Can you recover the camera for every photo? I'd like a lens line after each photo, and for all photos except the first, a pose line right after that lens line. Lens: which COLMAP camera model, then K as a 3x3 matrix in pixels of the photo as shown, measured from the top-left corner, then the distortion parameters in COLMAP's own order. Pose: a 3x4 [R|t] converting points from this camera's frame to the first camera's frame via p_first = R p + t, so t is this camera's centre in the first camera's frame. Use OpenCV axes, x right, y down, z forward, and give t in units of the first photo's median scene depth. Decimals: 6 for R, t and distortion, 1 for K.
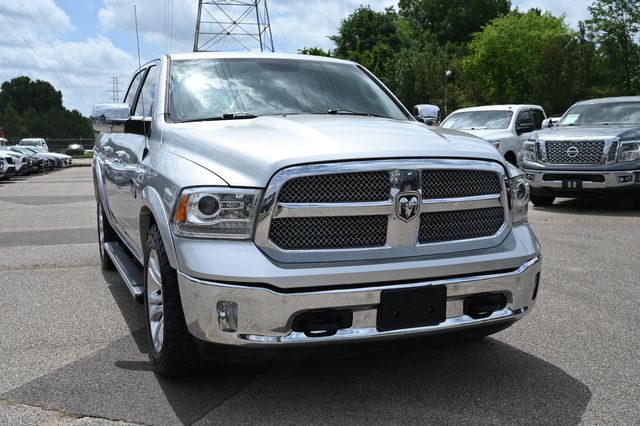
lens RADIAL K [[723.0, 0, 320.0], [0, 723.0, 213.0], [0, 0, 1]] dist [0.013770, 0.011047]
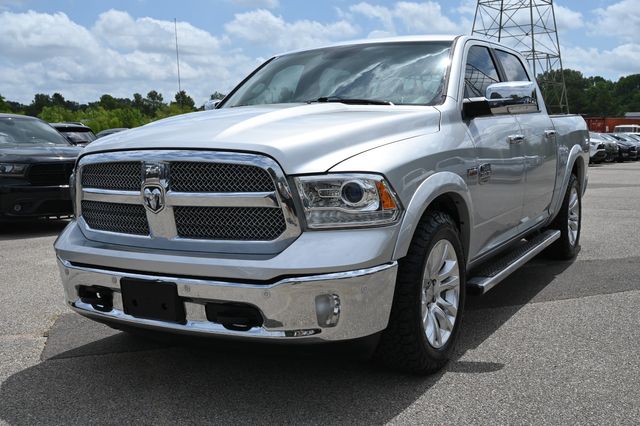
lens RADIAL K [[705.6, 0, 320.0], [0, 705.6, 213.0], [0, 0, 1]] dist [0.011034, -0.006419]
pose [[0.618461, 0.081176, -0.781611, 1.003024], [-0.064658, 0.996534, 0.052336, -0.053141], [0.783151, 0.018170, 0.621567, 0.569773]]
